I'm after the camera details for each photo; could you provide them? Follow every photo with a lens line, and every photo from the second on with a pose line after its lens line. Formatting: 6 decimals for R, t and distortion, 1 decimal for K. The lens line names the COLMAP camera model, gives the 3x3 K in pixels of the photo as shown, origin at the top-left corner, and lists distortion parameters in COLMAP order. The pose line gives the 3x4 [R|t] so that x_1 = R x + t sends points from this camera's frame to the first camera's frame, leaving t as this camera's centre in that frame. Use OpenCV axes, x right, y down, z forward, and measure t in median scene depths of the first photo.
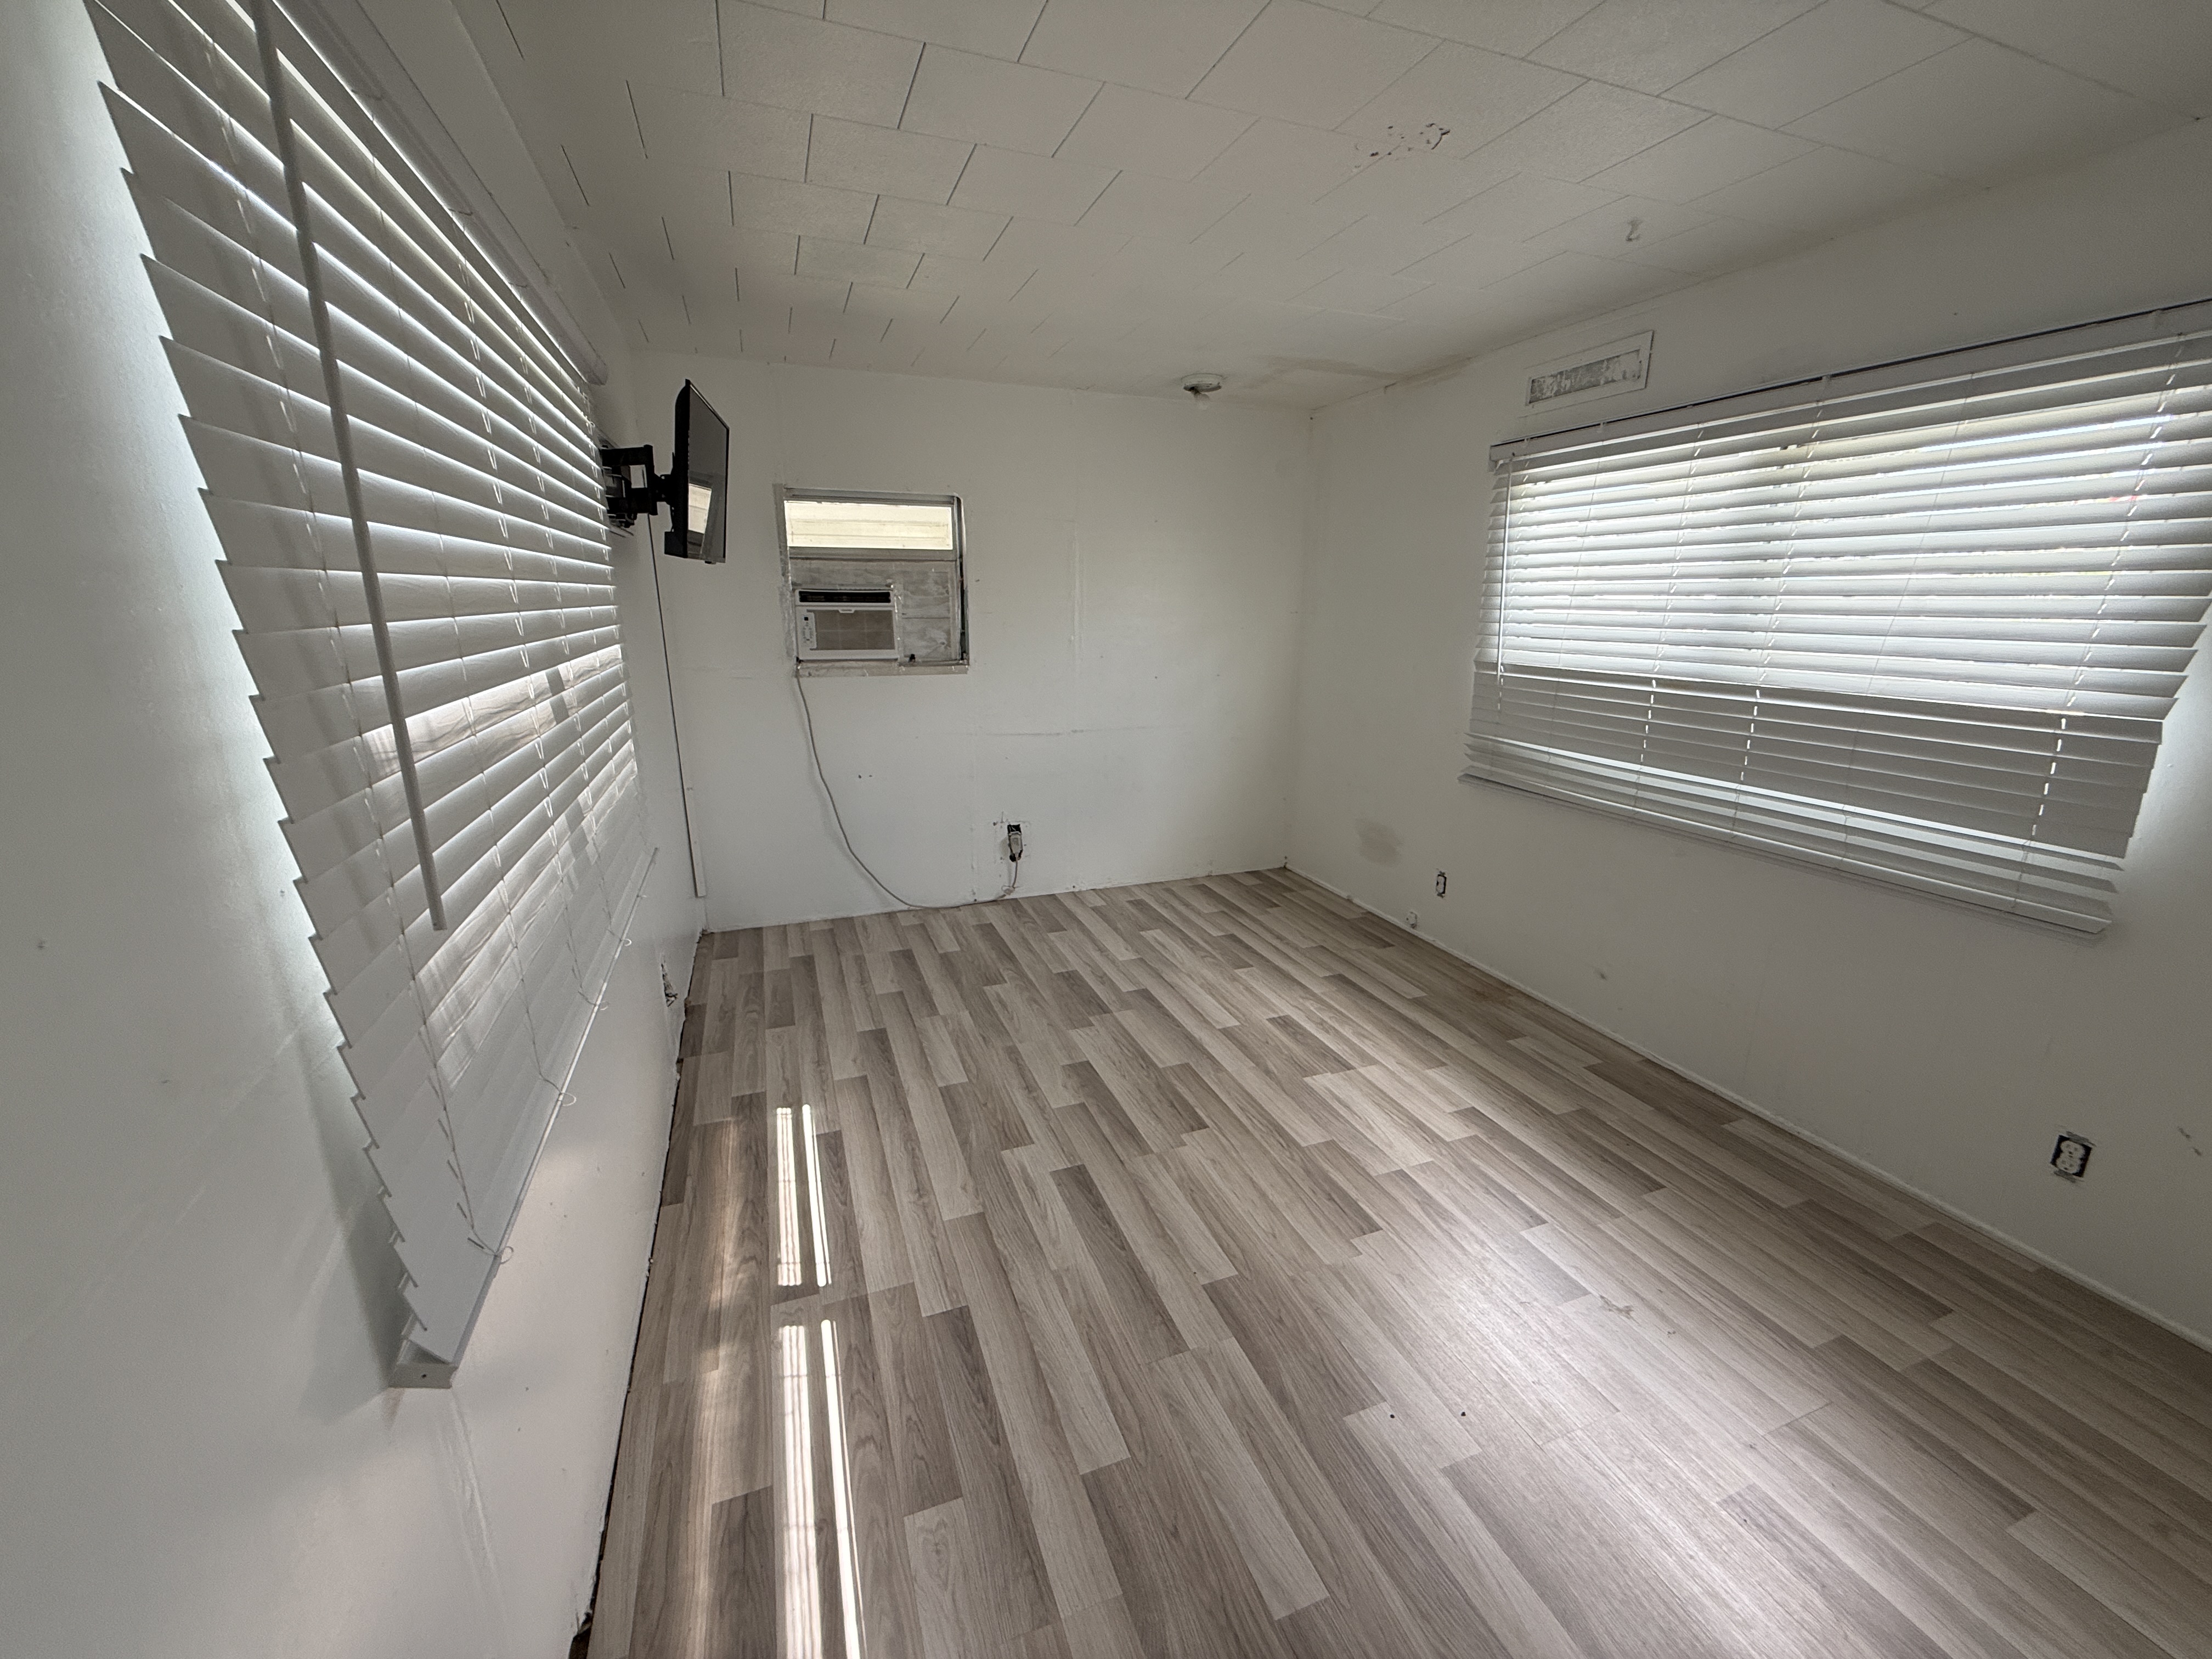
lens RADIAL K [[883.1, 0, 1104.4], [0, 883.1, 831.8], [0, 0, 1]] dist [0.001196, -0.000370]
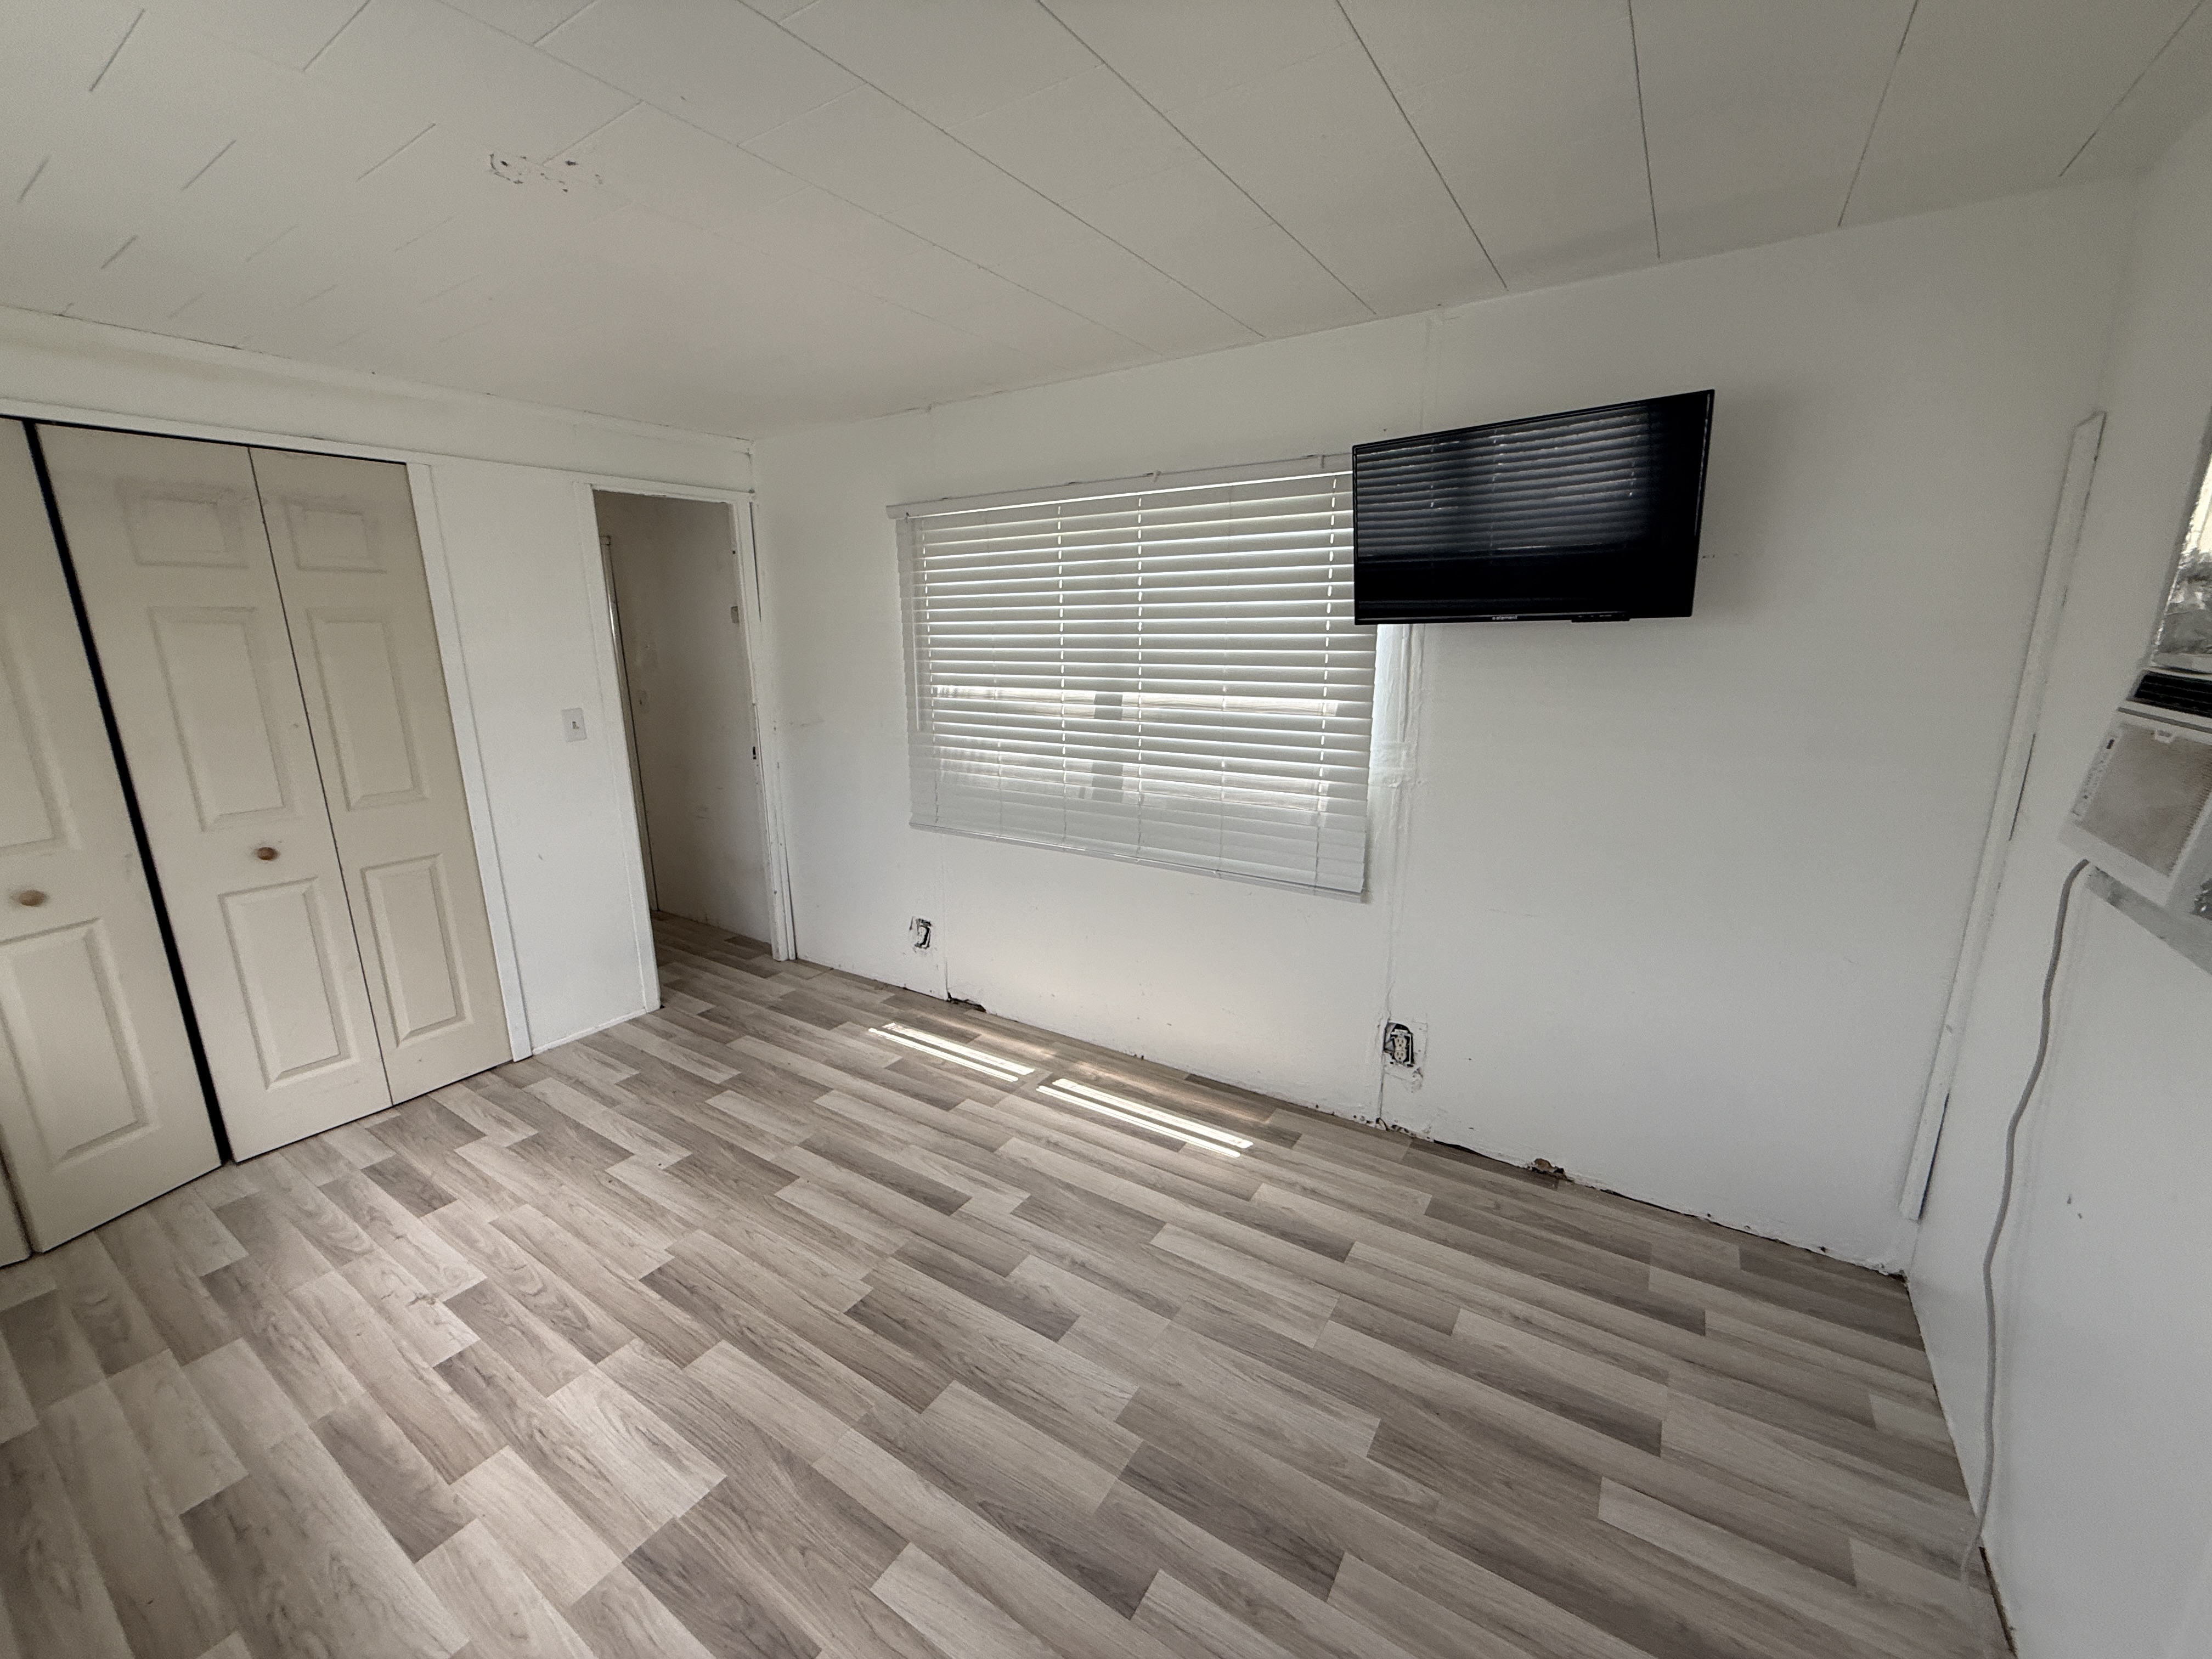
lens RADIAL K [[883.1, 0, 1103.0], [0, 883.1, 831.7], [0, 0, 1]] dist [0.001196, -0.000370]
pose [[-0.808899, 0.138556, -0.571389, 0.315848], [-0.145421, 0.894491, 0.422774, -0.426385], [0.569680, 0.425074, -0.703404, 1.451066]]
